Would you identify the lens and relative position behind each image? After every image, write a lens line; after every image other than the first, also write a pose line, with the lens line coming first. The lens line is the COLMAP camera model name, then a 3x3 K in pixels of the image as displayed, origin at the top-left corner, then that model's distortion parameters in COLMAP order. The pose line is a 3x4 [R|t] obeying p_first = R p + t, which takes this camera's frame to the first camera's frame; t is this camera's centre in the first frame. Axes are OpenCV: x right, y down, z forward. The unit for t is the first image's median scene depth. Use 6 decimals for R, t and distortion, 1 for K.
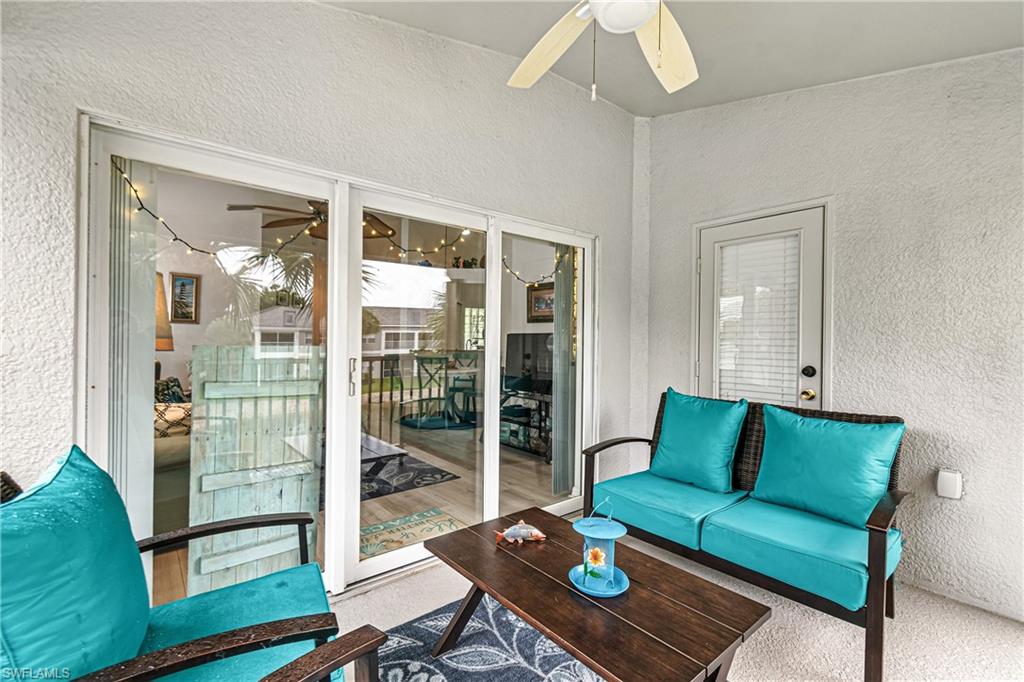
lens RADIAL K [[450.3, 0, 513.7], [0, 450.3, 334.4], [0, 0, 1]] dist [0.005063, -0.003586]
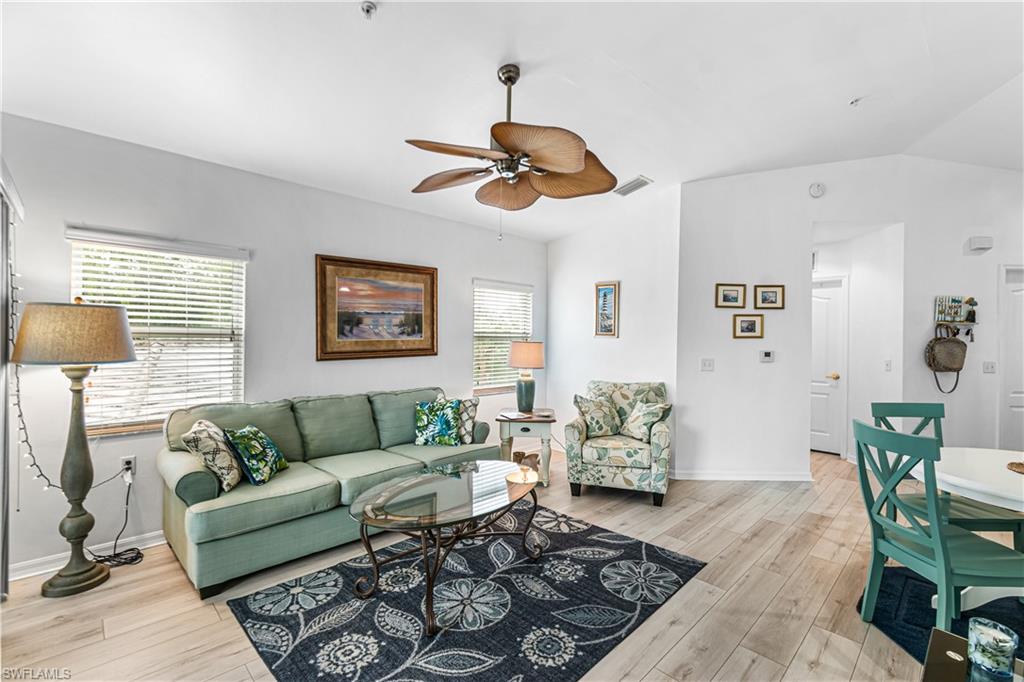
lens RADIAL K [[450.3, 0, 522.1], [0, 450.3, 334.9], [0, 0, 1]] dist [0.005063, -0.003586]
pose [[0.088648, -0.017582, -0.995908, 0.140854], [0.003407, 0.999844, -0.017349, -0.015292], [0.996057, -0.001855, 0.088694, 0.746865]]
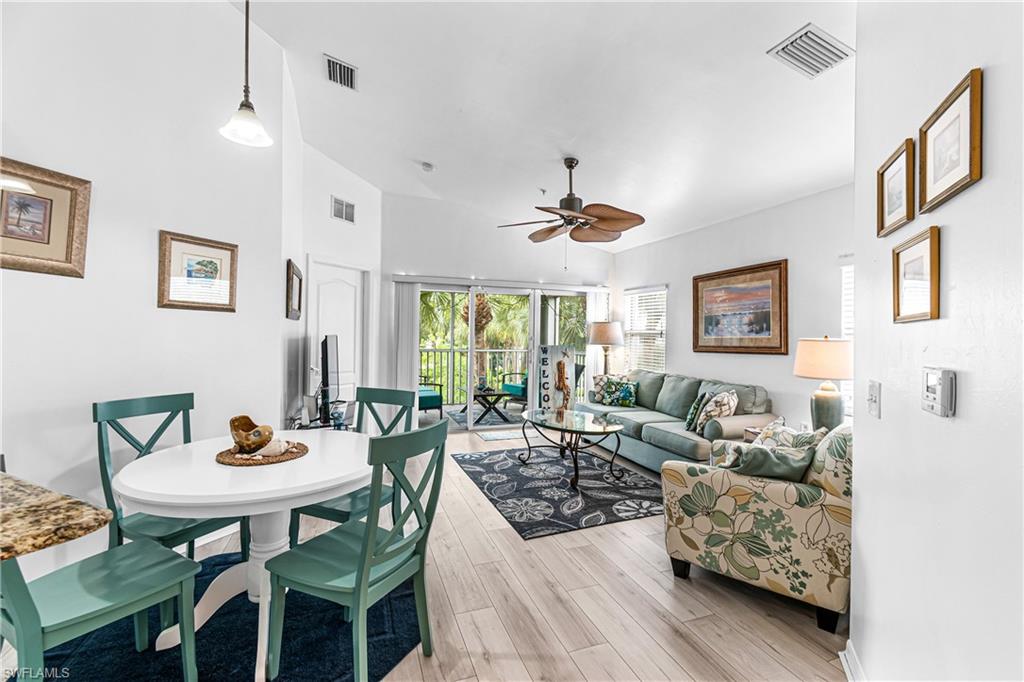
lens RADIAL K [[450.3, 0, 512.9], [0, 450.3, 335.0], [0, 0, 1]] dist [0.005063, -0.003586]
pose [[-0.936945, -0.027844, 0.348365, -0.494456], [-0.031678, 0.999484, -0.005314, -0.008094], [-0.348037, -0.016014, -0.937344, 1.484679]]
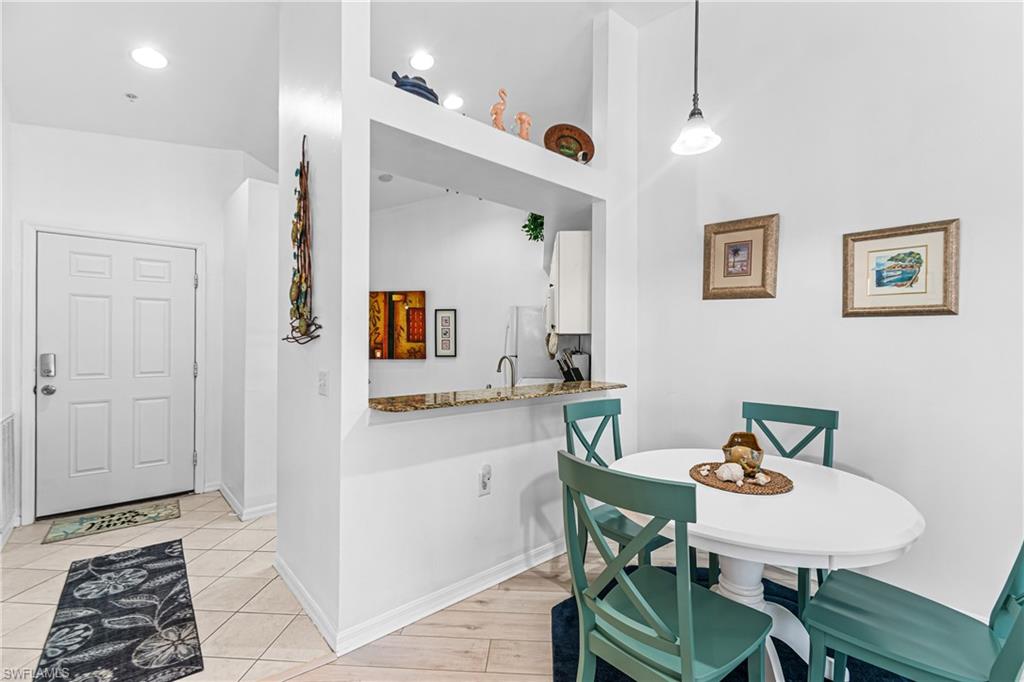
lens RADIAL K [[450.3, 0, 516.2], [0, 450.3, 339.8], [0, 0, 1]] dist [0.005063, -0.003586]
pose [[0.684124, -0.007490, 0.729328, -0.523752], [-0.006235, 0.999851, 0.016117, -0.010595], [-0.729339, -0.015573, 0.683975, 1.109146]]
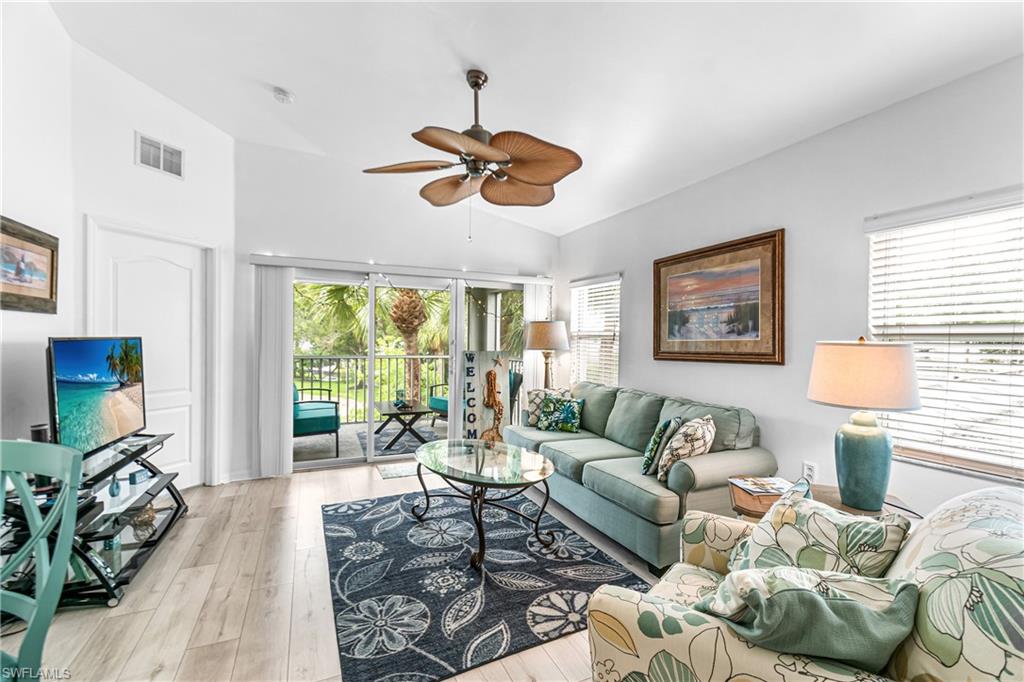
lens RADIAL K [[450.3, 0, 513.4], [0, 450.3, 346.8], [0, 0, 1]] dist [0.005063, -0.003586]
pose [[-0.961285, -0.031607, 0.273737, -0.501598], [-0.030092, 0.999500, 0.009731, -0.010157], [-0.273908, 0.001117, -0.961755, 1.230499]]
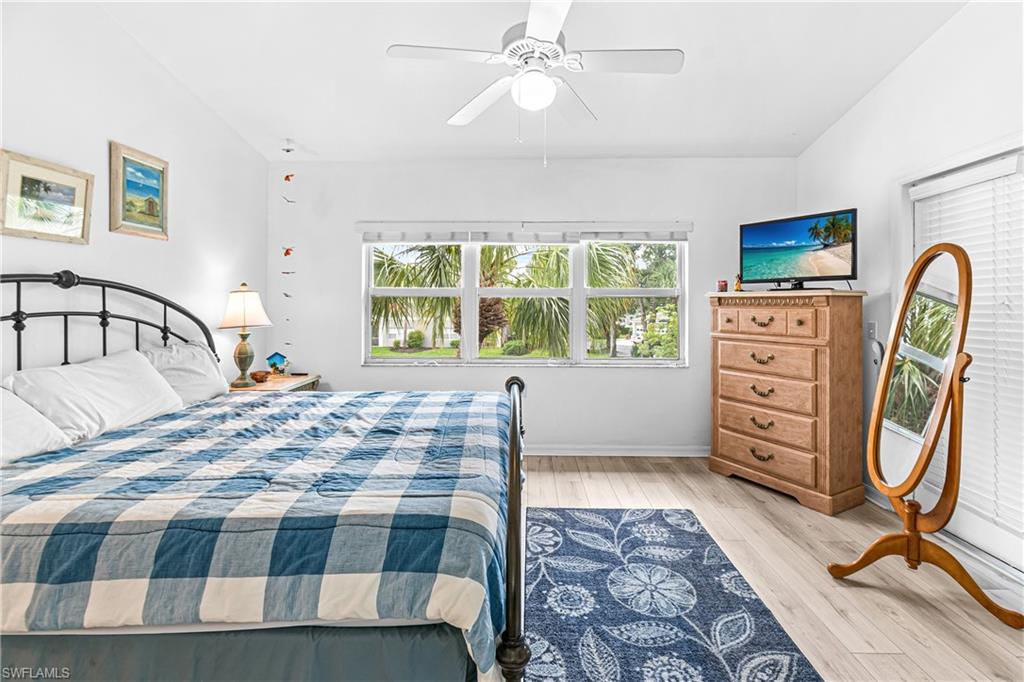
lens RADIAL K [[450.3, 0, 513.9], [0, 450.3, 302.7], [0, 0, 1]] dist [0.005063, -0.003586]
pose [[0.720022, -0.017752, -0.693724, -0.069970], [0.016600, 0.999827, -0.008355, -0.046699], [0.693753, -0.005500, 0.720192, 0.339049]]
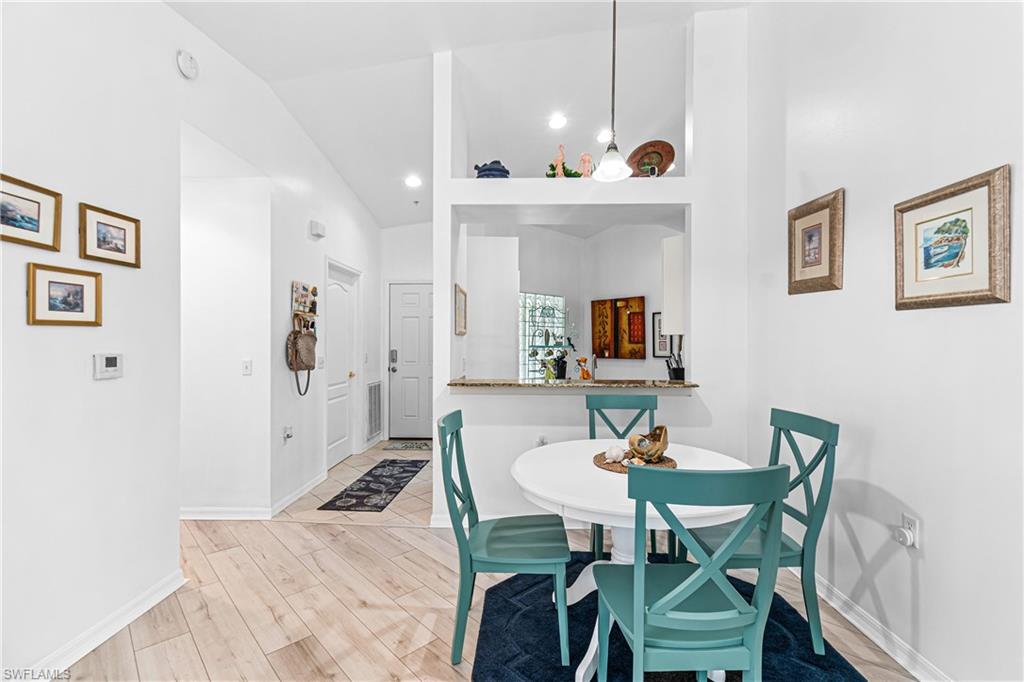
lens RADIAL K [[450.3, 0, 514.3], [0, 450.3, 342.9], [0, 0, 1]] dist [0.005063, -0.003586]
pose [[0.997331, -0.011478, 0.072099, -0.303510], [0.010243, 0.999795, 0.017474, -0.011601], [-0.072284, -0.016689, 0.997244, 0.857980]]
